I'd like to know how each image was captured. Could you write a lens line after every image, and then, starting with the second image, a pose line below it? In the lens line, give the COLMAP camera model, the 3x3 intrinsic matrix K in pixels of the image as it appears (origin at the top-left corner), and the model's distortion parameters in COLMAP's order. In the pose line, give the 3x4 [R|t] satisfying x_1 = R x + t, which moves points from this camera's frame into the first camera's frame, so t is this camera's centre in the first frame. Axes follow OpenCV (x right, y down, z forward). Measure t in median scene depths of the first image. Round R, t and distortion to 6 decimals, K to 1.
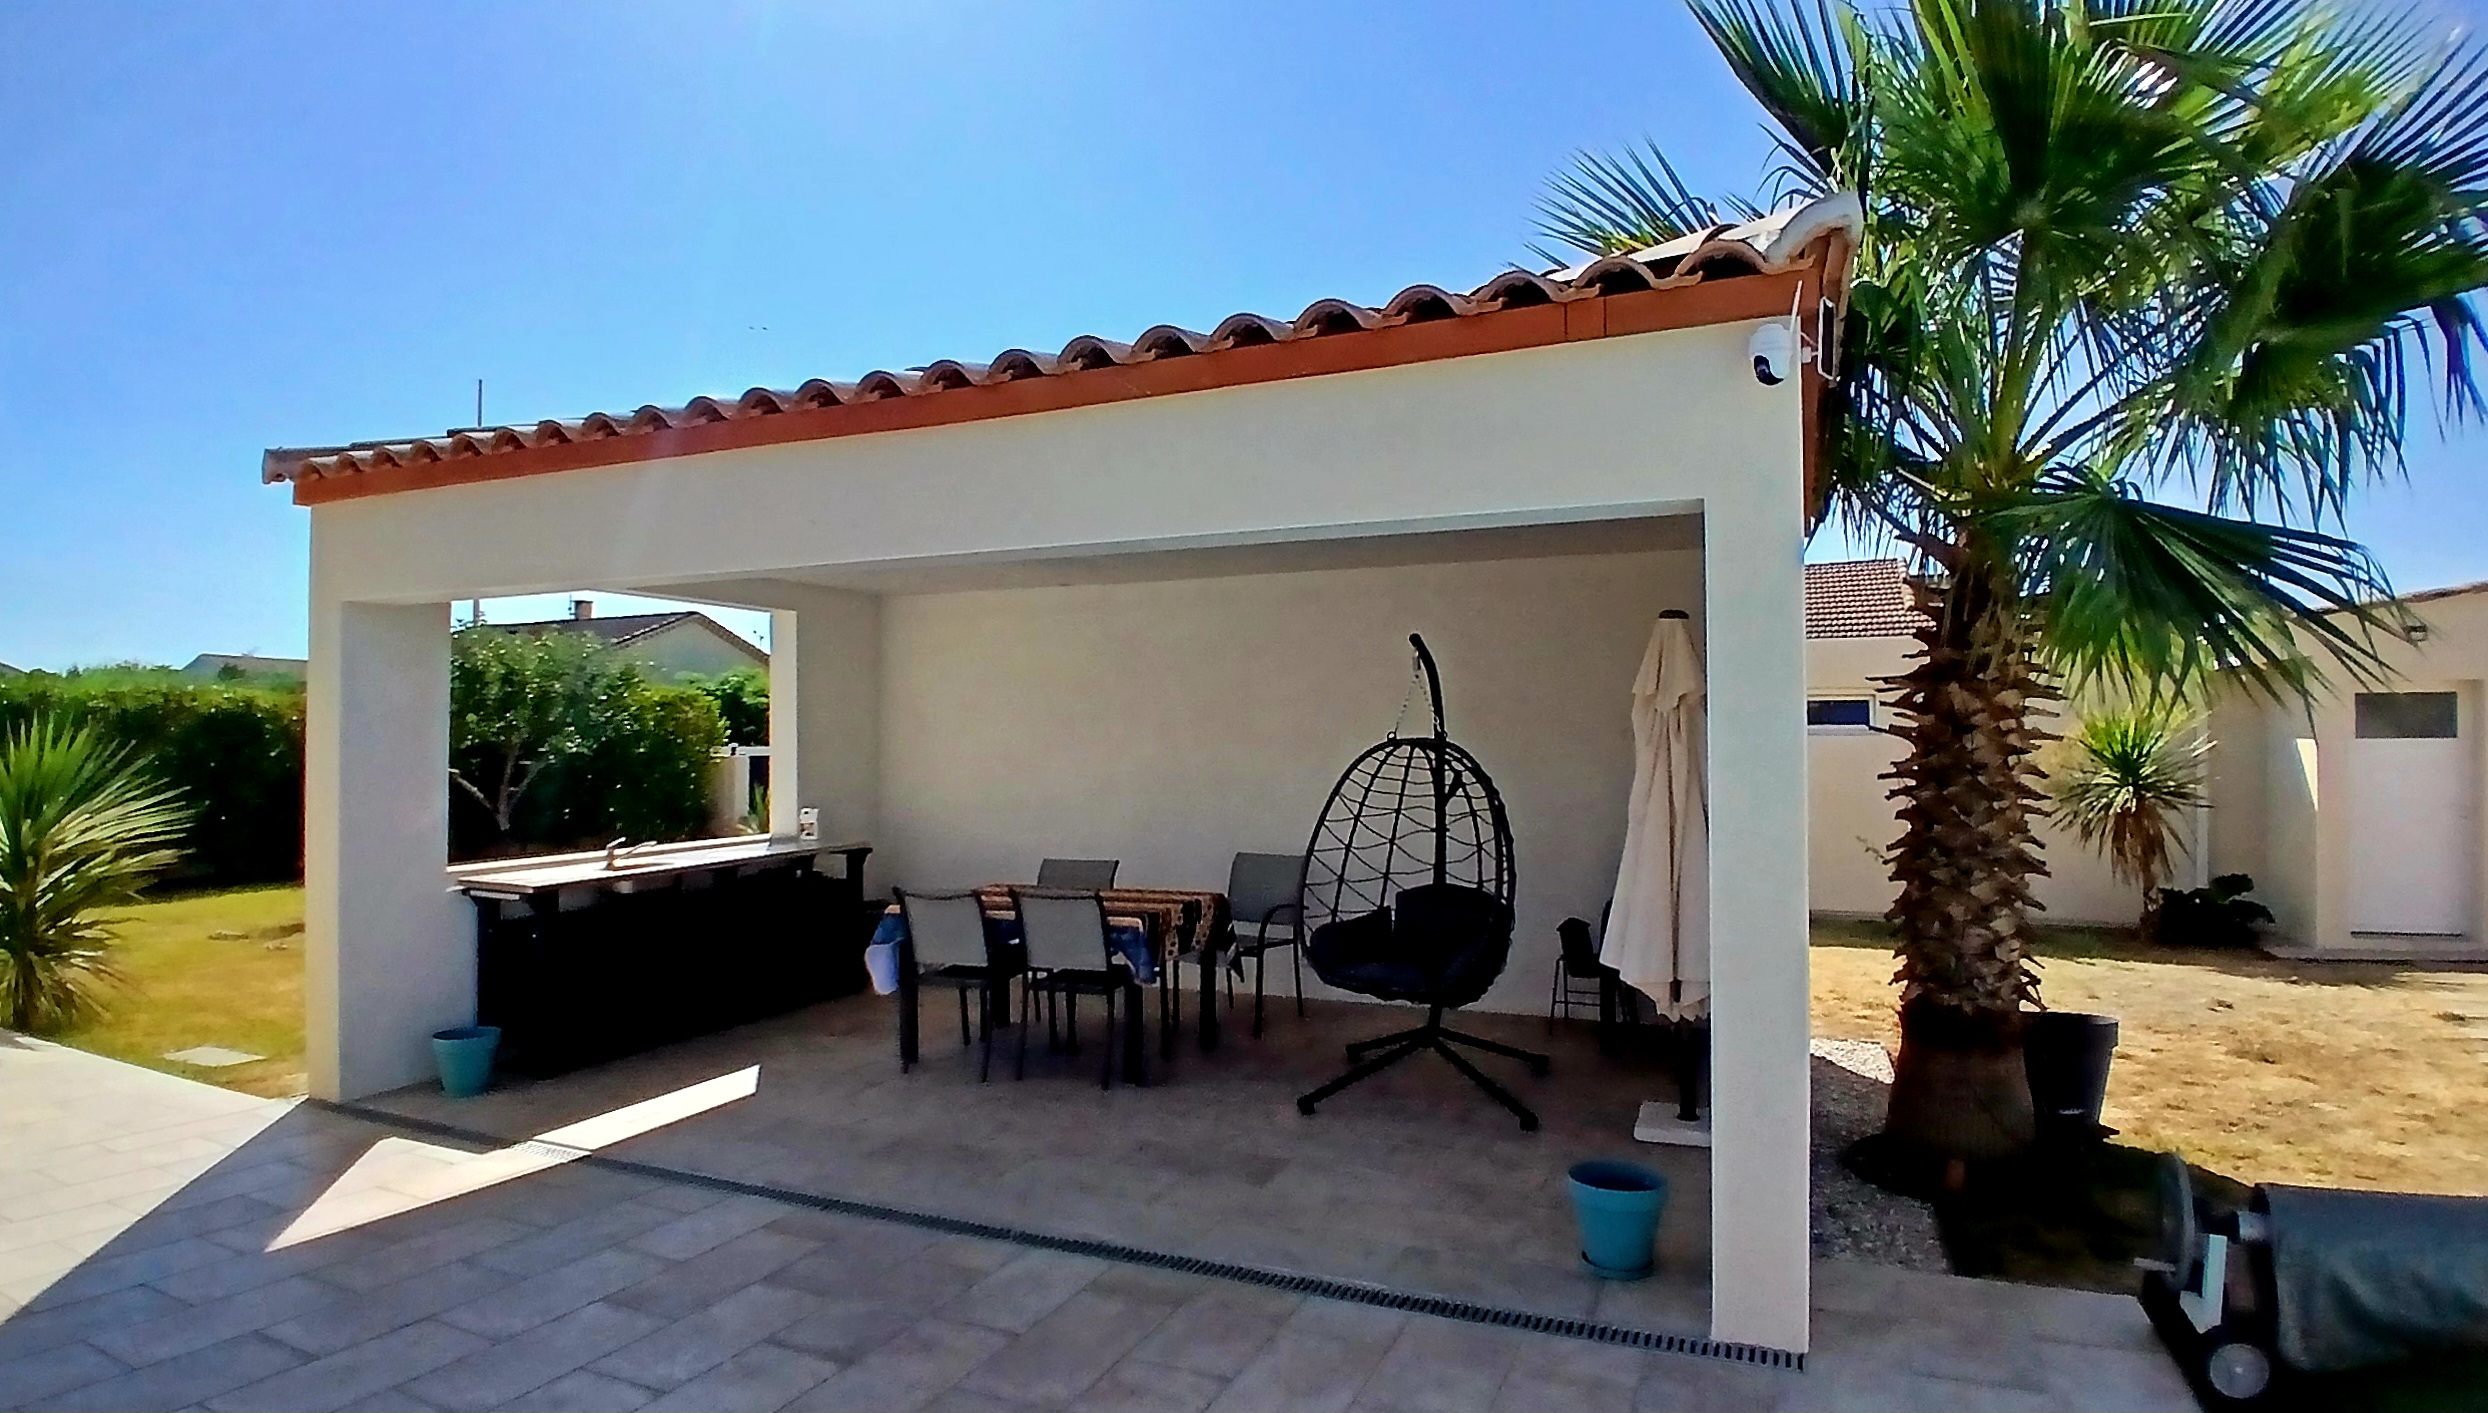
lens RADIAL K [[1737.7, 0, 1244.0], [0, 1737.7, 706.5], [0, 0, 1]] dist [-0.043233, -0.001171]
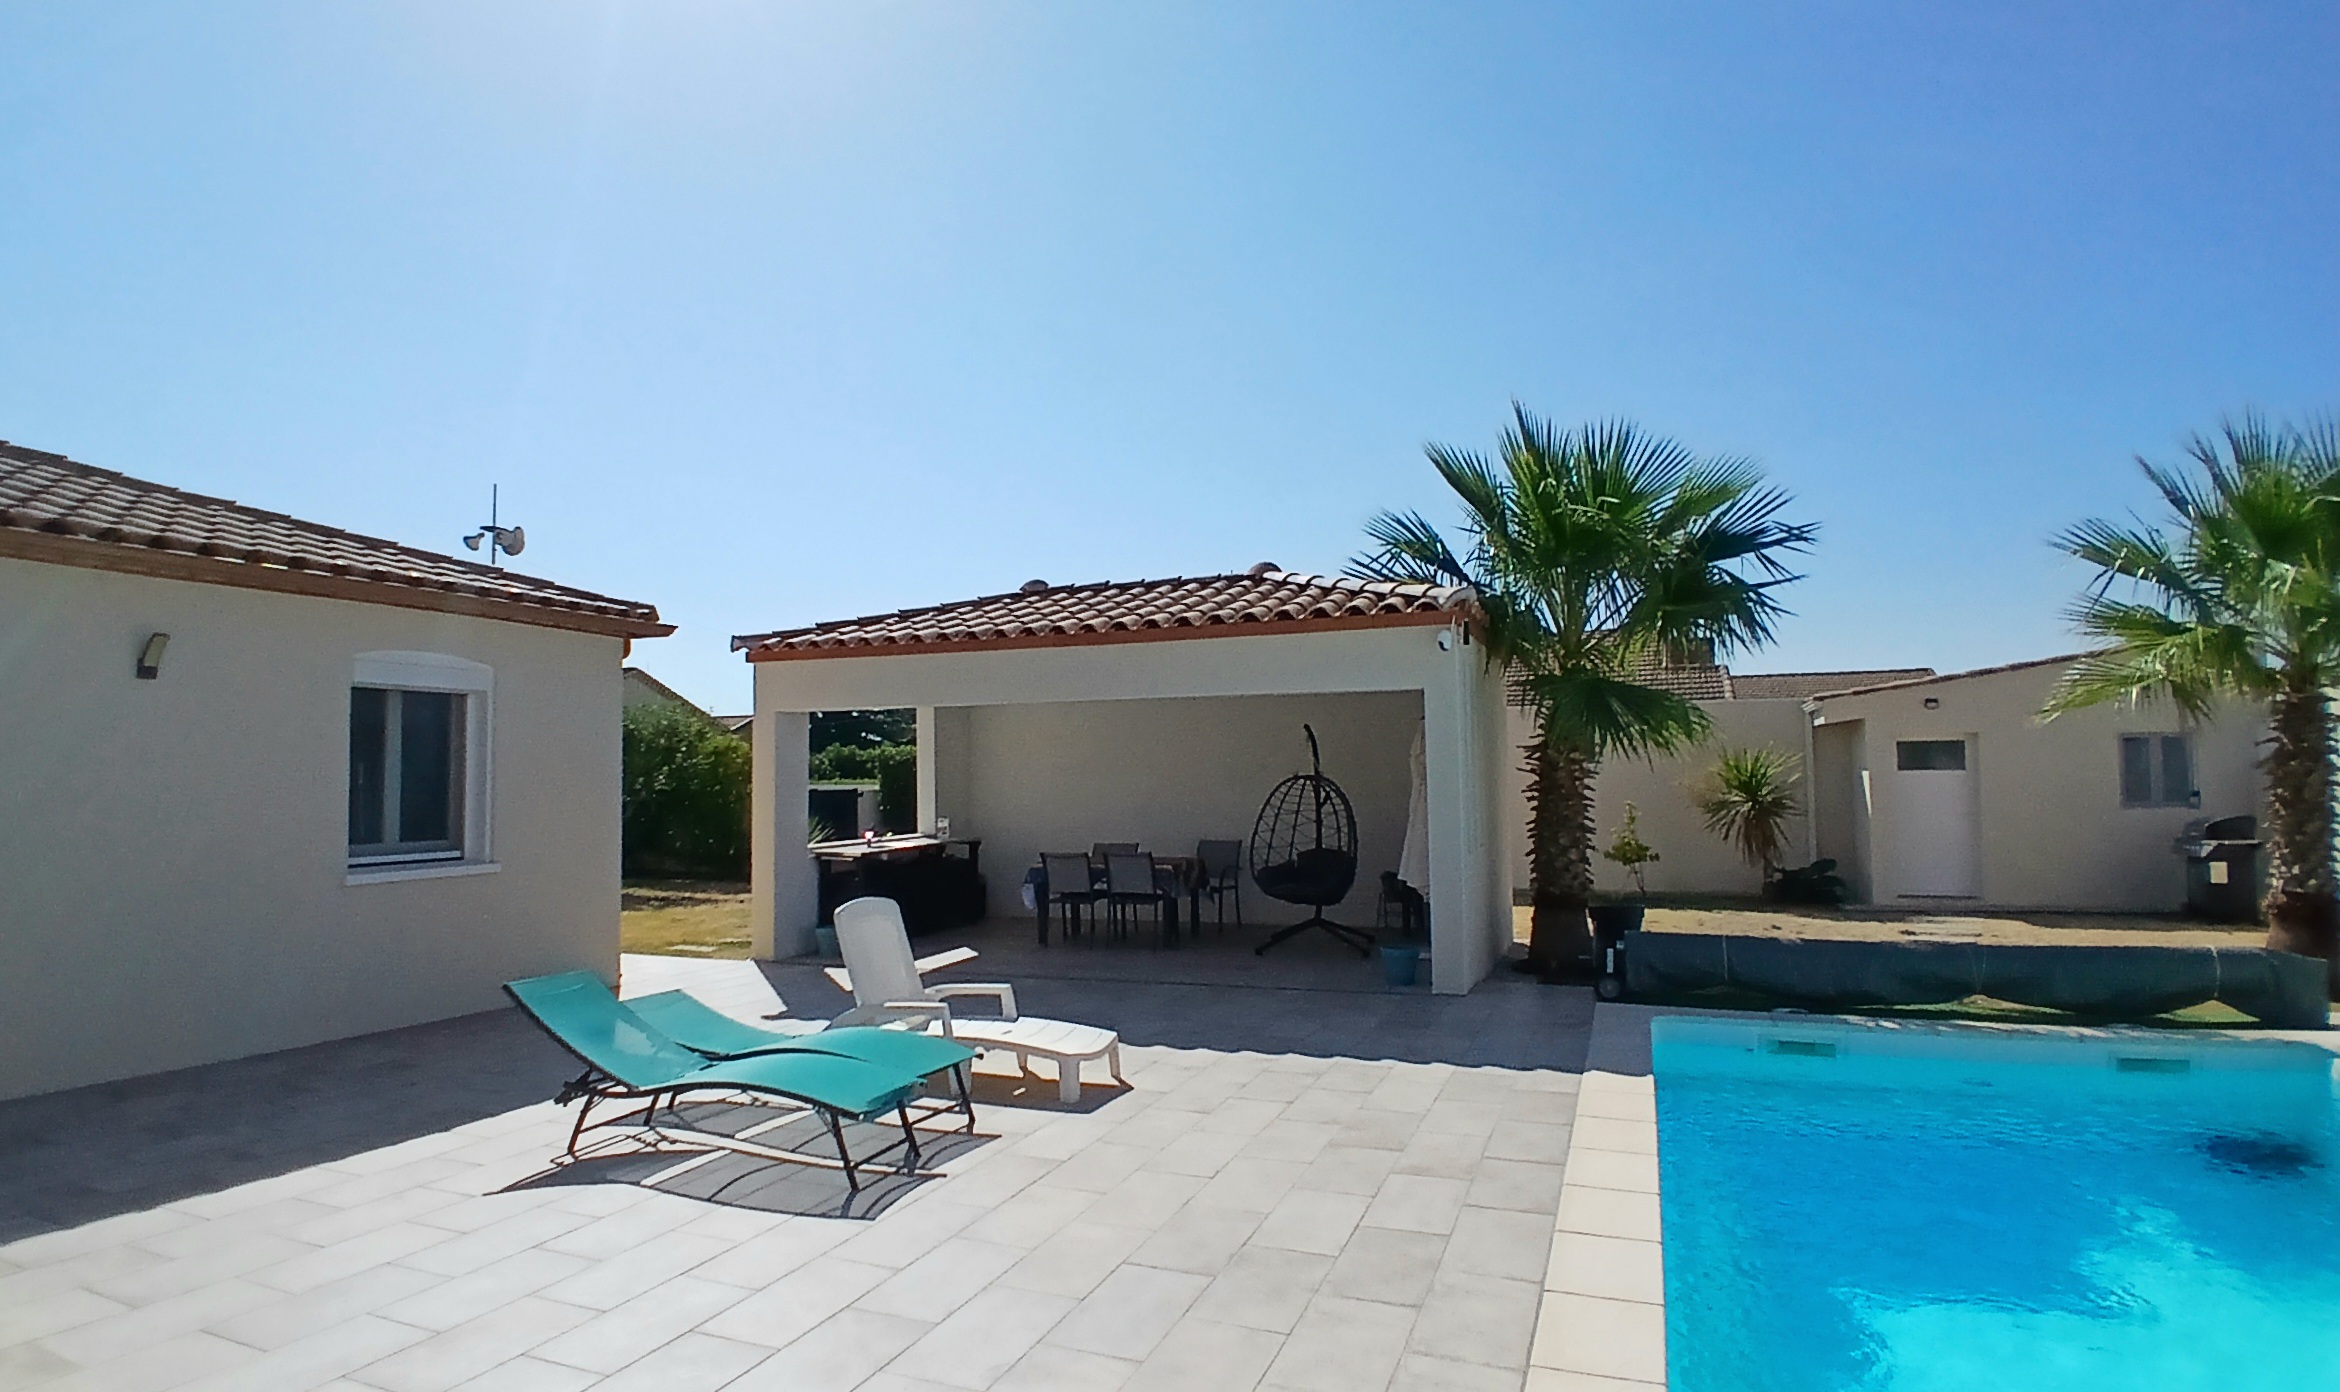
lens RADIAL K [[1108.9, 0, 1170.0], [0, 1108.9, 696.0], [0, 0, 1]] dist [0.001316, -0.042257]
pose [[0.999924, -0.007920, -0.009434, -0.045493], [0.007410, 0.998569, -0.052972, -0.006177], [0.009840, 0.052898, 0.998551, -0.284062]]
